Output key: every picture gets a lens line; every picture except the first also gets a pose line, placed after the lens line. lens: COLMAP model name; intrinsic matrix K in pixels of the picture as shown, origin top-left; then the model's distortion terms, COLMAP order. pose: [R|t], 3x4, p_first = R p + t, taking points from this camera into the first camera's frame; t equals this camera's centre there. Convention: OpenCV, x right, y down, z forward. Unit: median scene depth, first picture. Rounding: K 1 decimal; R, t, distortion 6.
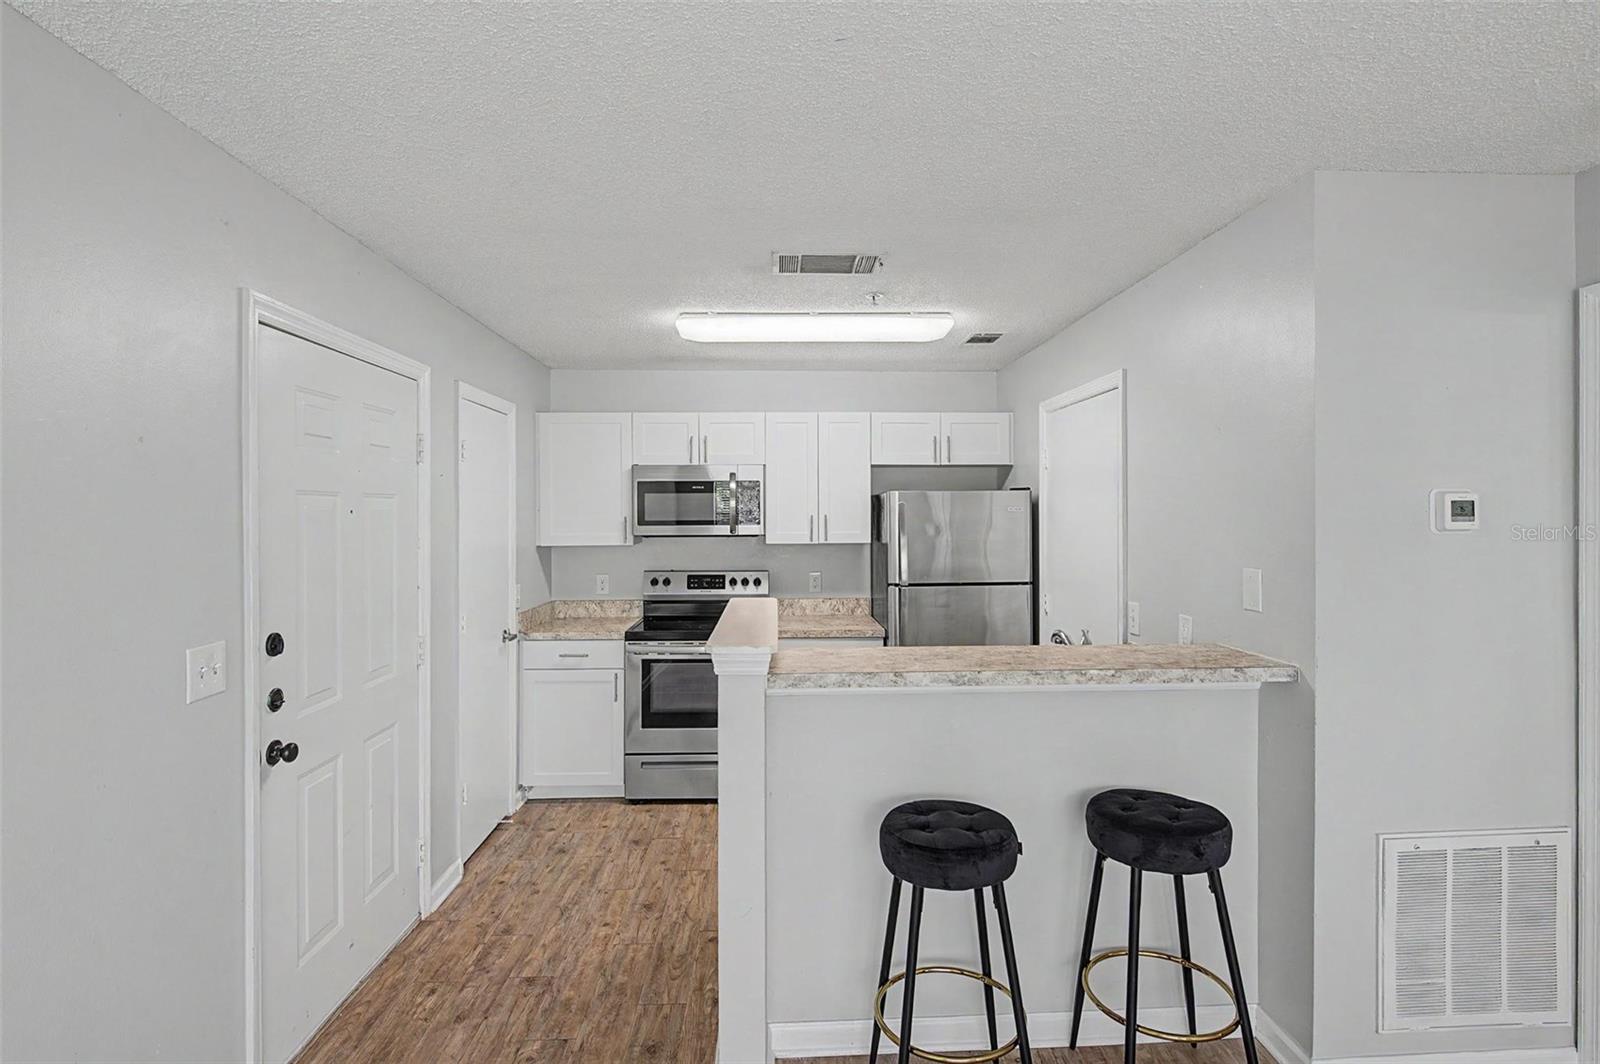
lens RADIAL K [[783.1, 0, 799.0], [0, 783.1, 513.5], [0, 0, 1]] dist [0.000289, 0.000068]
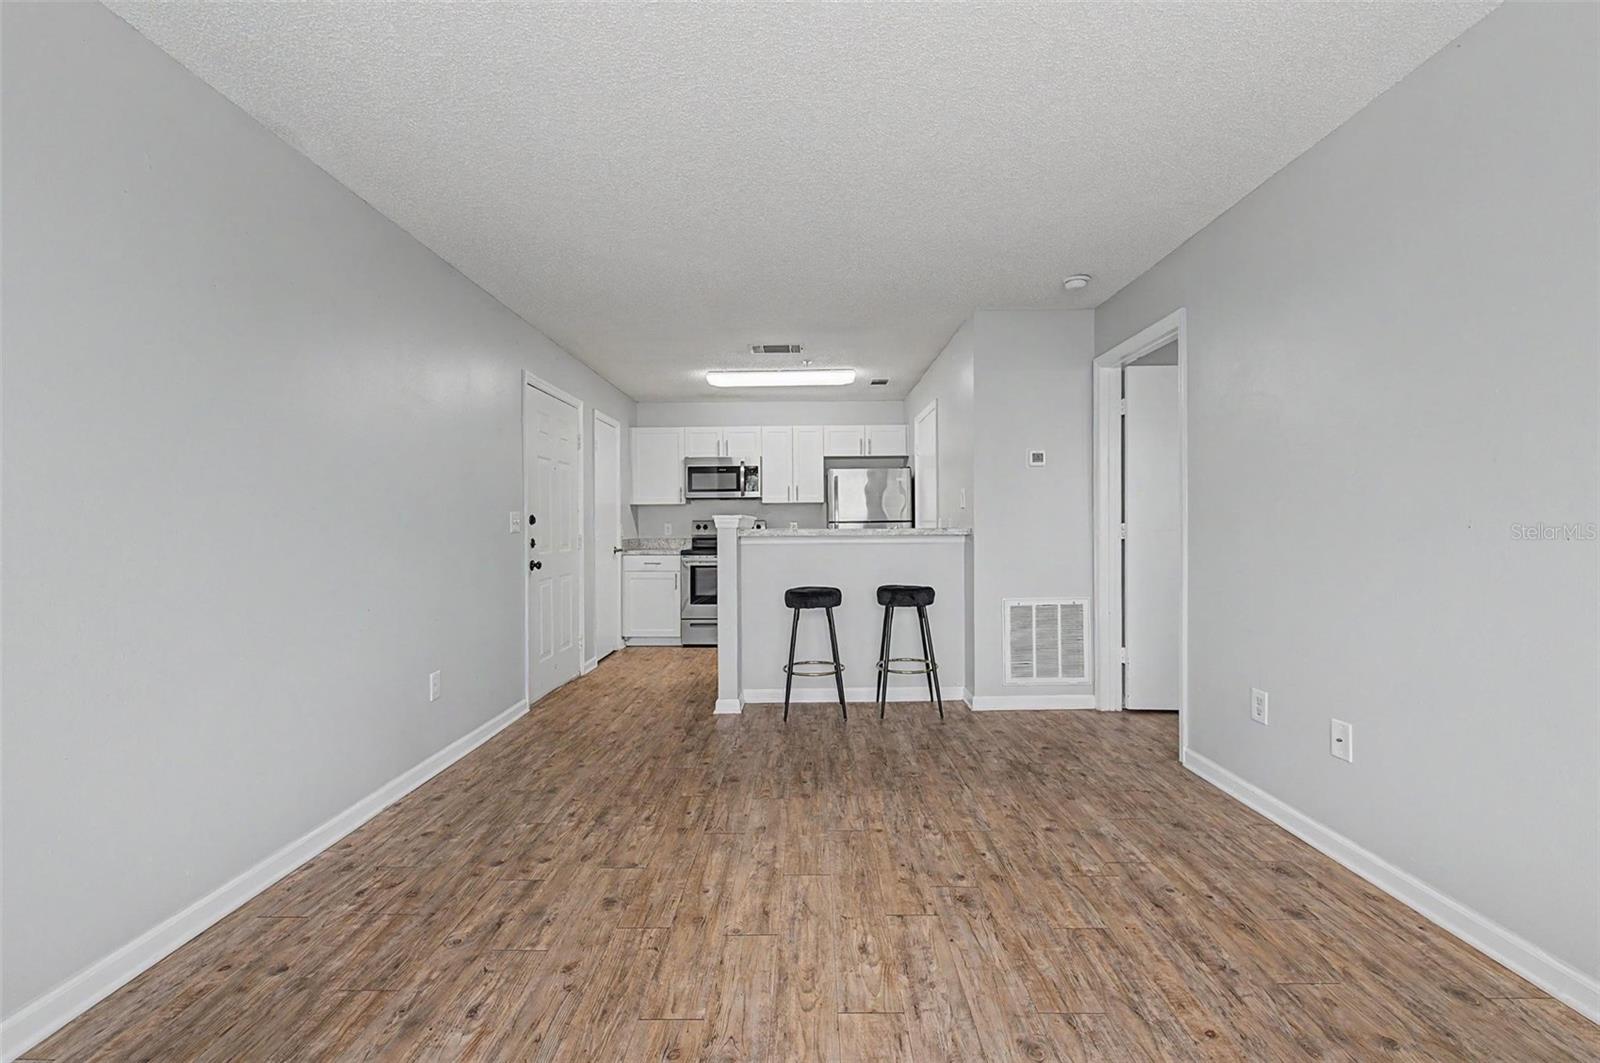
lens RADIAL K [[666.2, 0, 797.6], [0, 666.2, 520.1], [0, 0, 1]] dist [0.003732, -0.004604]
pose [[0.998681, -0.004986, -0.051106, 0.112045], [0.004641, 0.999966, -0.006857, 0.089027], [0.051139, 0.006611, 0.998670, -0.464129]]
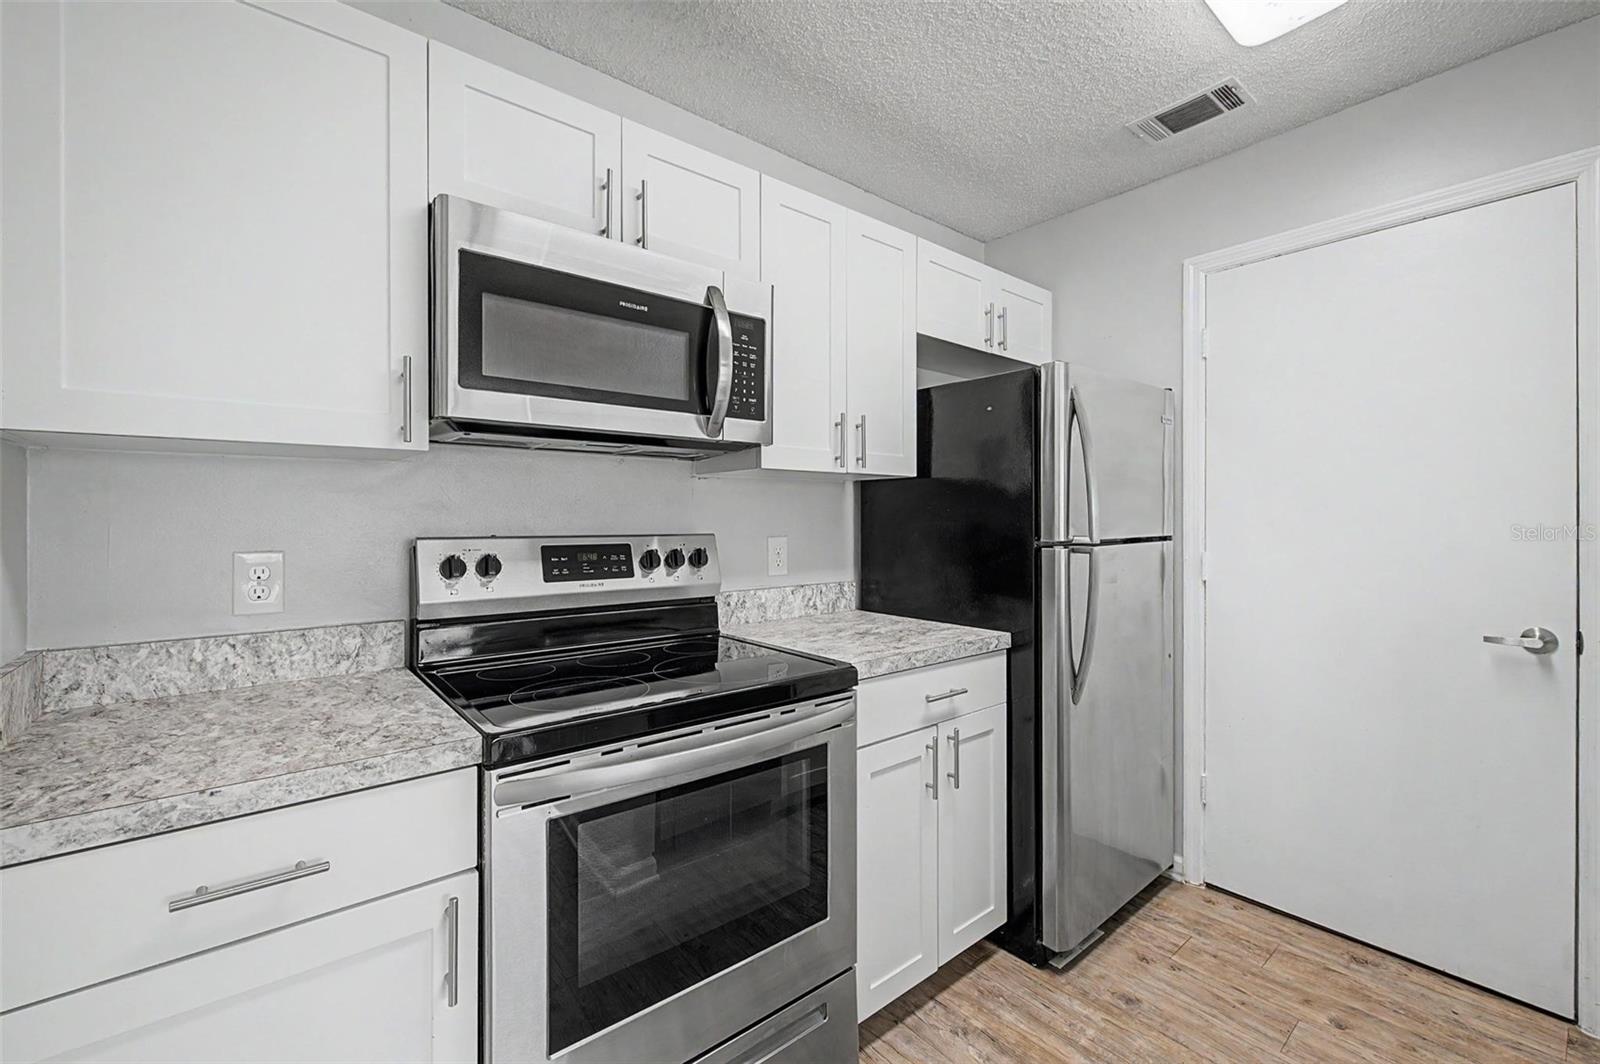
lens RADIAL K [[666.2, 0, 797.6], [0, 666.2, 520.6], [0, 0, 1]] dist [0.003732, -0.004604]
pose [[0.792584, 0.000671, 0.609762, -0.263535], [-0.002054, 0.999997, 0.001569, 0.069540], [-0.609759, -0.002496, 0.792583, 0.703791]]
